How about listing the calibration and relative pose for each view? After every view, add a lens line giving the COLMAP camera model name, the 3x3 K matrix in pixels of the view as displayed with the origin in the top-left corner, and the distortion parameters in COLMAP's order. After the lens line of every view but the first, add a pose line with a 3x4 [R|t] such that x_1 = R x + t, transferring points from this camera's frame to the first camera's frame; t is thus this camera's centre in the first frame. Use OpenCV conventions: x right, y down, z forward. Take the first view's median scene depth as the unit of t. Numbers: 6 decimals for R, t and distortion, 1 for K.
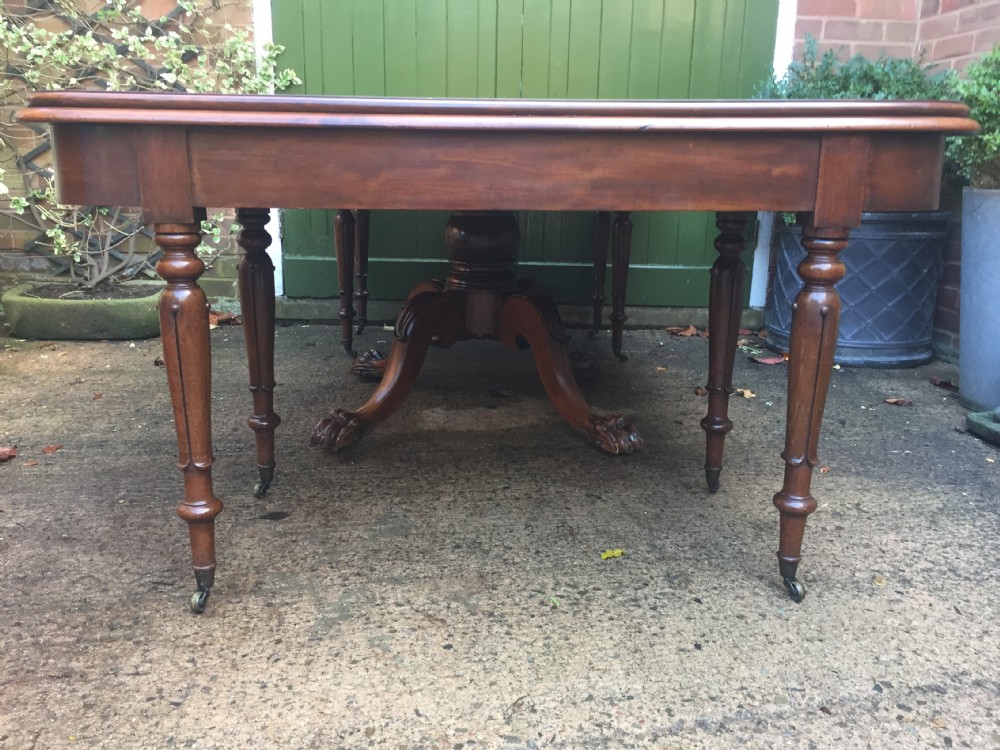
lens RADIAL K [[859.9, 0, 506.4], [0, 859.9, 369.2], [0, 0, 1]] dist [0.065809, -0.101018]
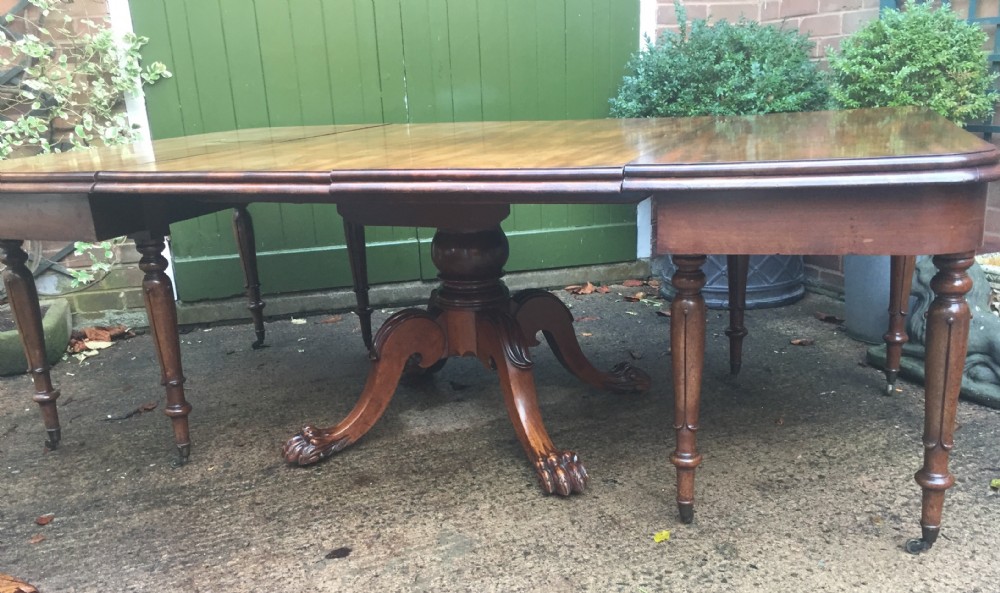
lens RADIAL K [[881.3, 0, 506.5], [0, 881.3, 365.6], [0, 0, 1]] dist [0.068118, -0.096815]
pose [[0.967338, -0.136506, 0.213595, -0.267449], [0.119476, 0.988679, 0.090768, -0.127058], [-0.223567, -0.062284, 0.972696, -0.073863]]
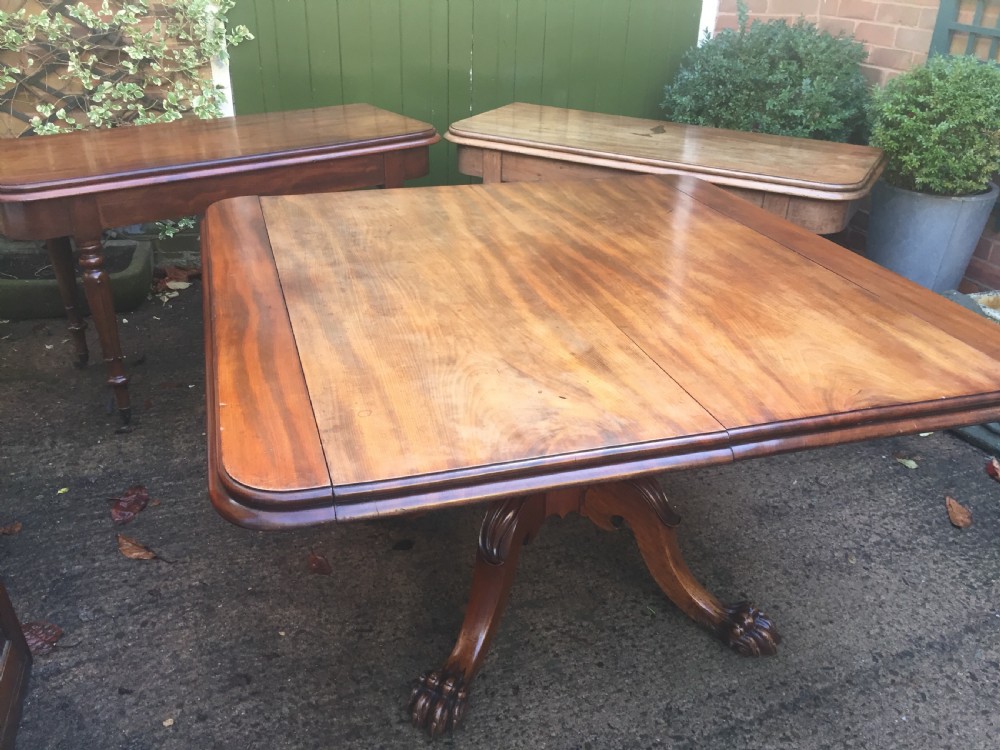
lens RADIAL K [[859.9, 0, 507.6], [0, 859.9, 369.2], [0, 0, 1]] dist [0.065809, -0.101018]
pose [[0.980043, -0.081900, 0.181130, -0.323800], [0.036833, 0.970222, 0.239401, -0.376264], [-0.195343, -0.227951, 0.953876, -0.179610]]
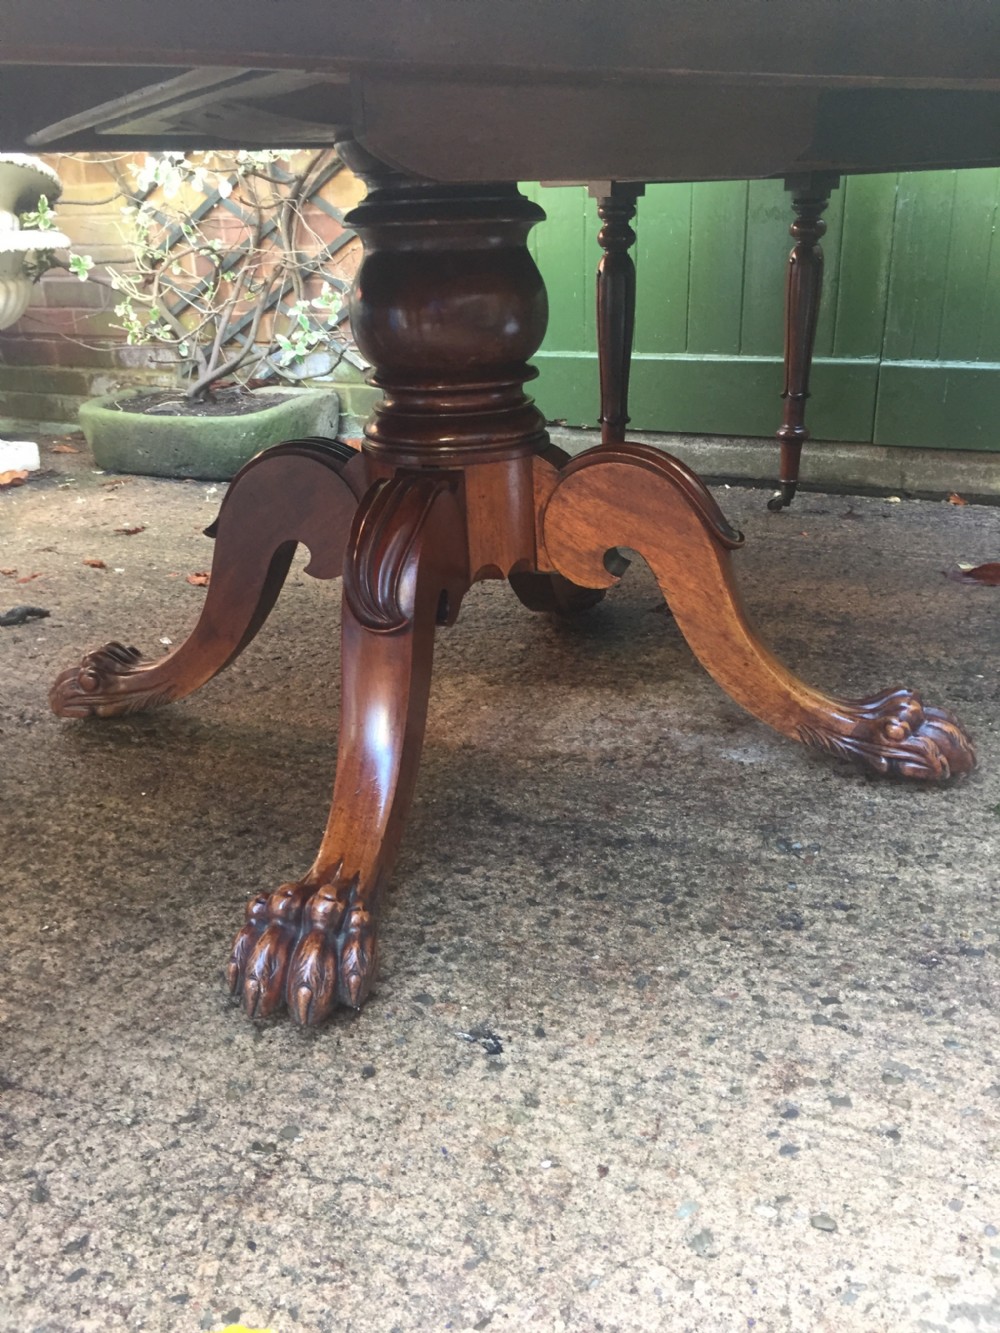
lens RADIAL K [[1146.3, 0, 512.5], [0, 1146.3, 660.4], [0, 0, 1]] dist [0.065809, -0.101018]
pose [[0.876544, 0.134362, -0.462188, 0.329409], [-0.074510, 0.986550, 0.145490, -0.082328], [0.475520, -0.093091, 0.874766, 0.643460]]
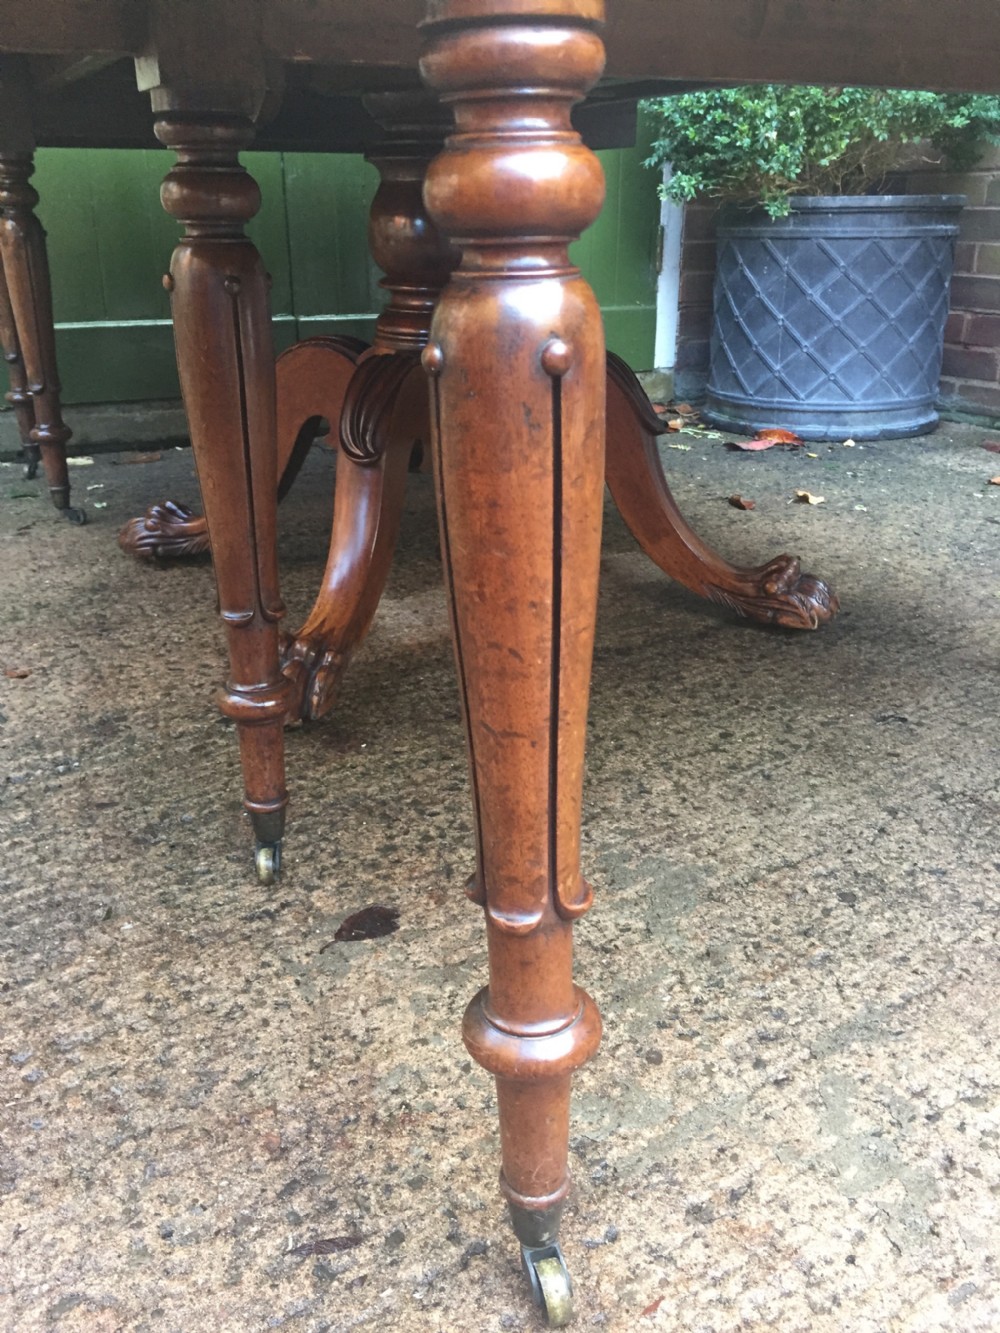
lens RADIAL K [[1146.3, 0, 508.0], [0, 1146.3, 670.7], [0, 0, 1]] dist [0.065809, -0.101018]
pose [[0.909066, -0.176944, 0.377212, -0.385680], [0.118370, 0.977718, 0.173365, -0.029291], [-0.399483, -0.112950, 0.909756, 0.499010]]
